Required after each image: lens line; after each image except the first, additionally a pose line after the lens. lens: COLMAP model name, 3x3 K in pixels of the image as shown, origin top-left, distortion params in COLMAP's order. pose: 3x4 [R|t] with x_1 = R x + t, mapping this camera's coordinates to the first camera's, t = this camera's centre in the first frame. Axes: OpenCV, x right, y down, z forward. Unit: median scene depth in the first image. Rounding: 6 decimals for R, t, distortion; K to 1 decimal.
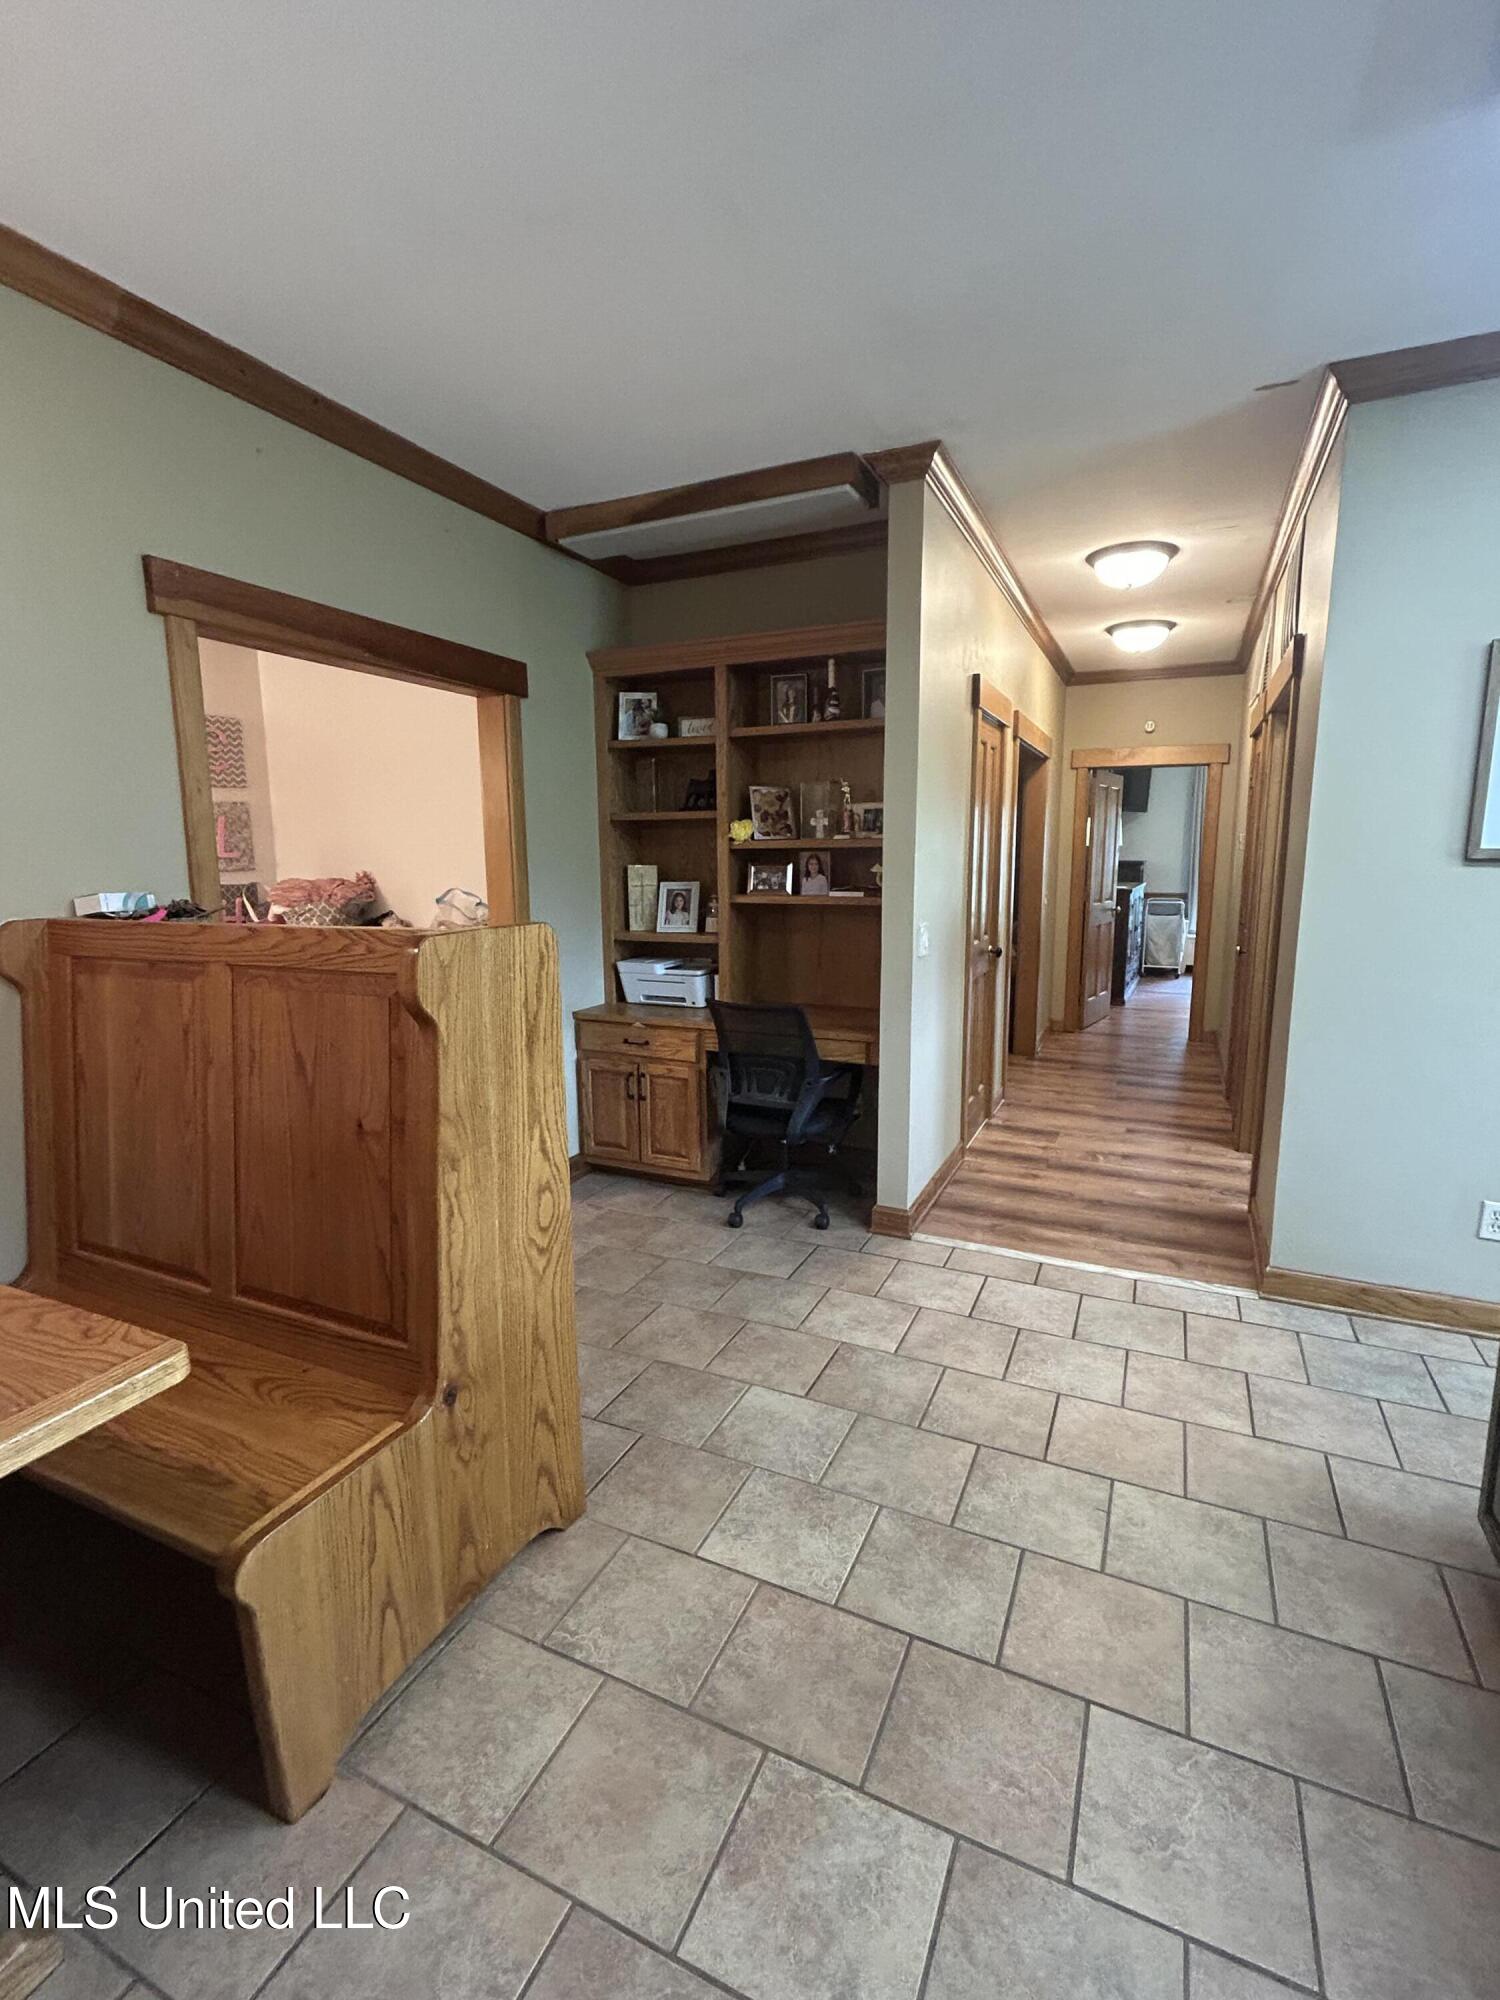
lens RADIAL K [[908.5, 0, 752.3], [0, 908.5, 992.2], [0, 0, 1]] dist [-0.008822, 0.003453]
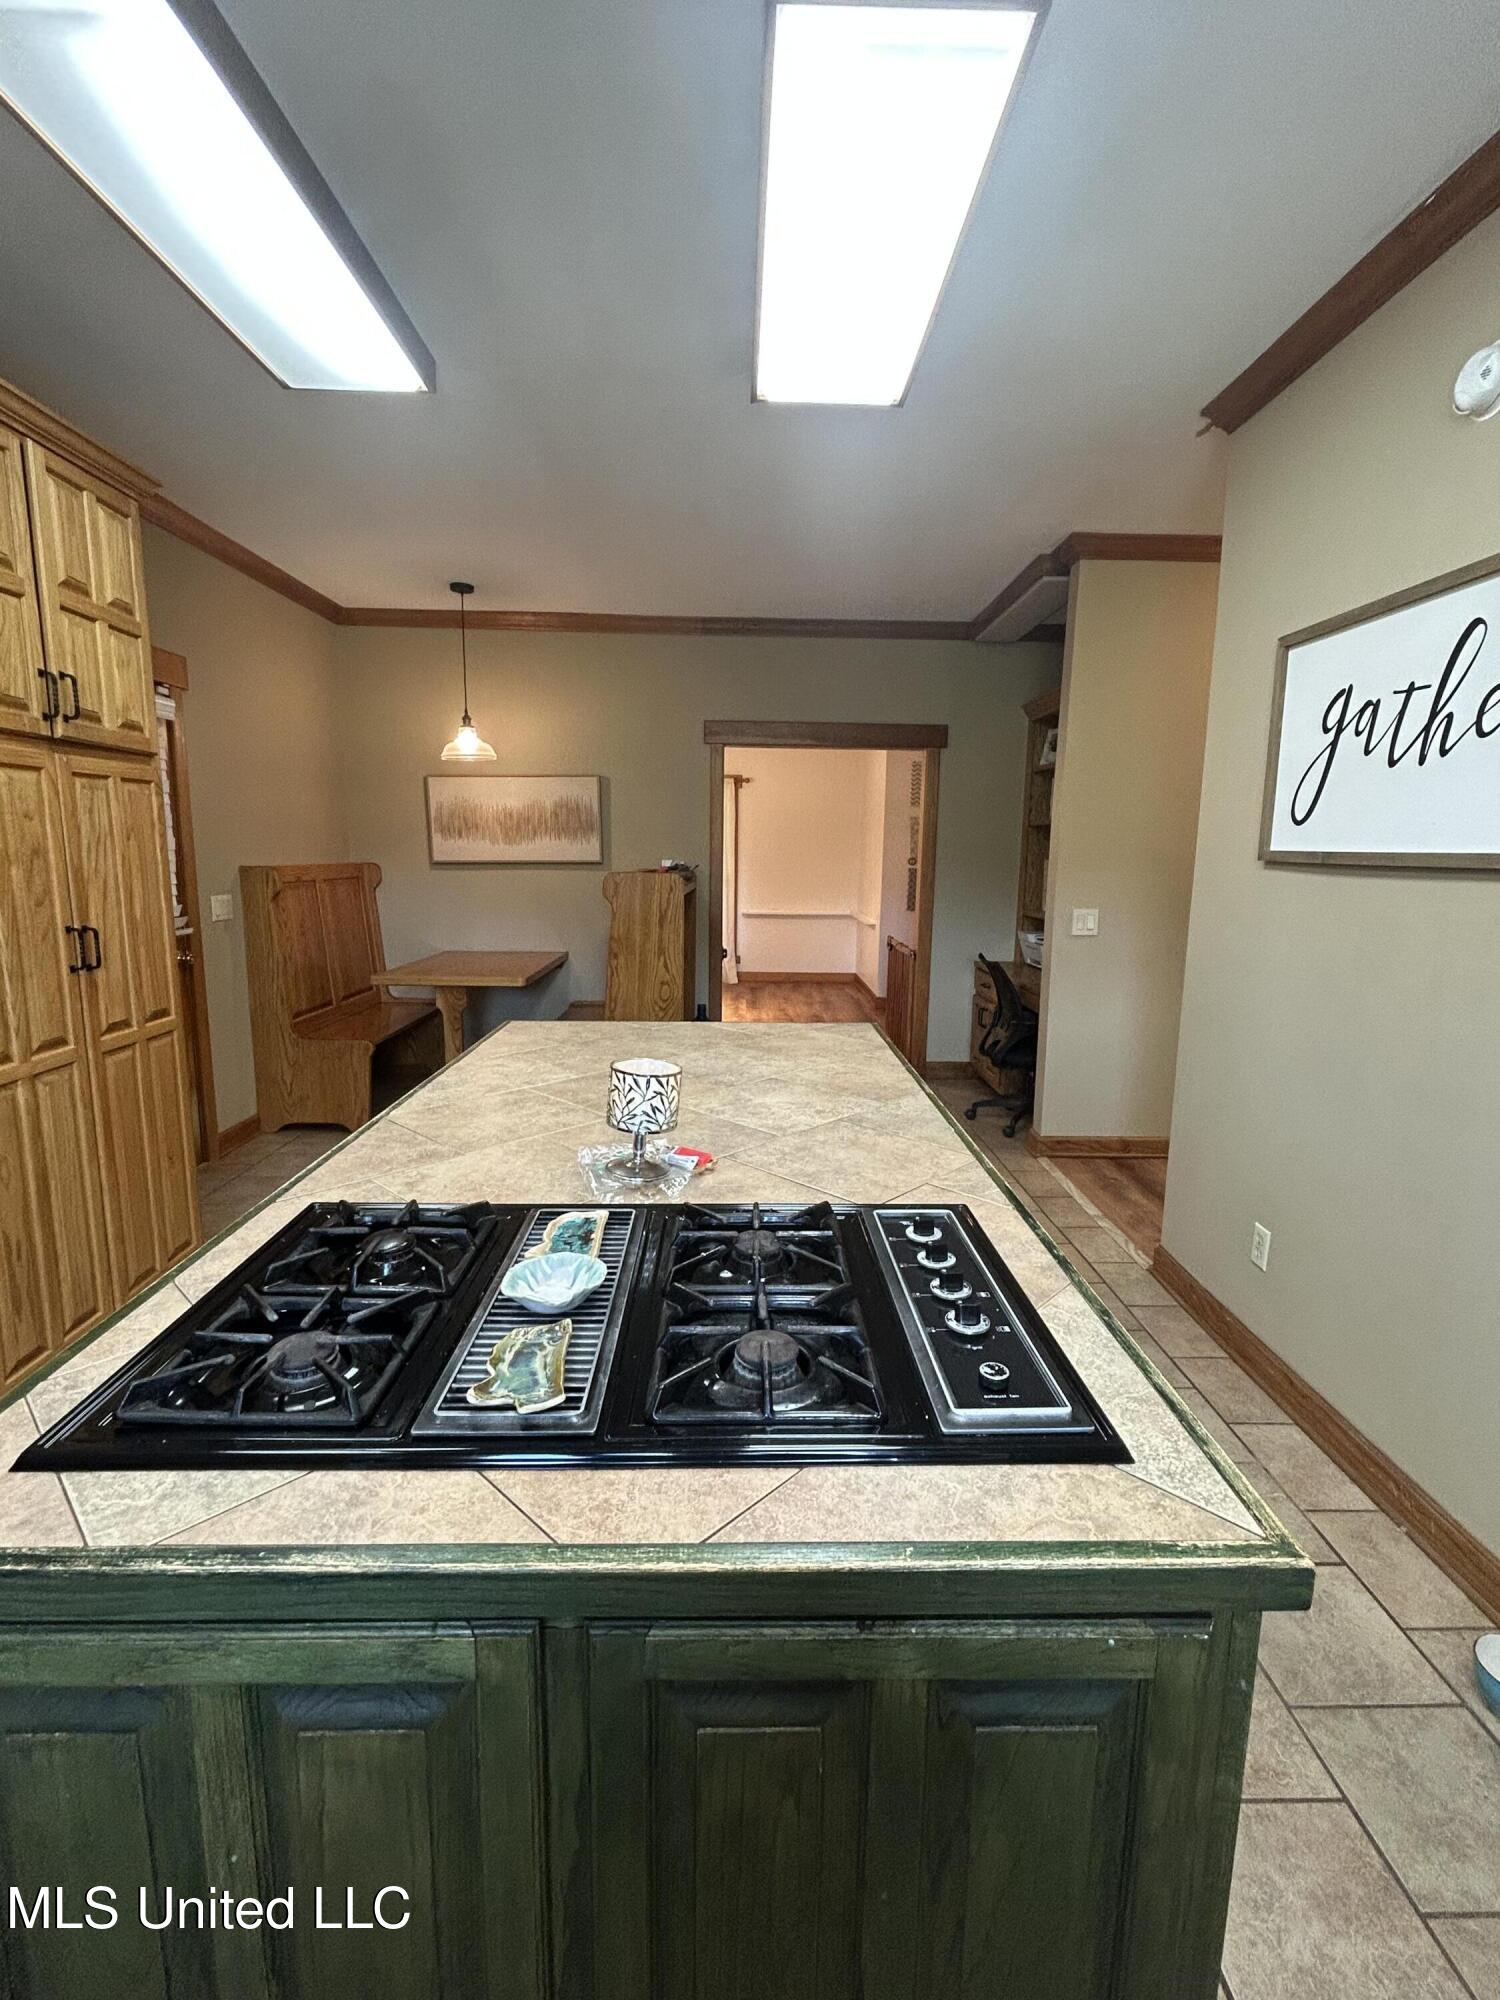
lens RADIAL K [[908.5, 0, 750.4], [0, 908.5, 1000.9], [0, 0, 1]] dist [-0.008822, 0.003453]
pose [[0.433758, 0.159809, -0.886744, 1.415362], [-0.153037, 0.982913, 0.102281, -0.014399], [0.887938, 0.091340, 0.450803, 0.077768]]
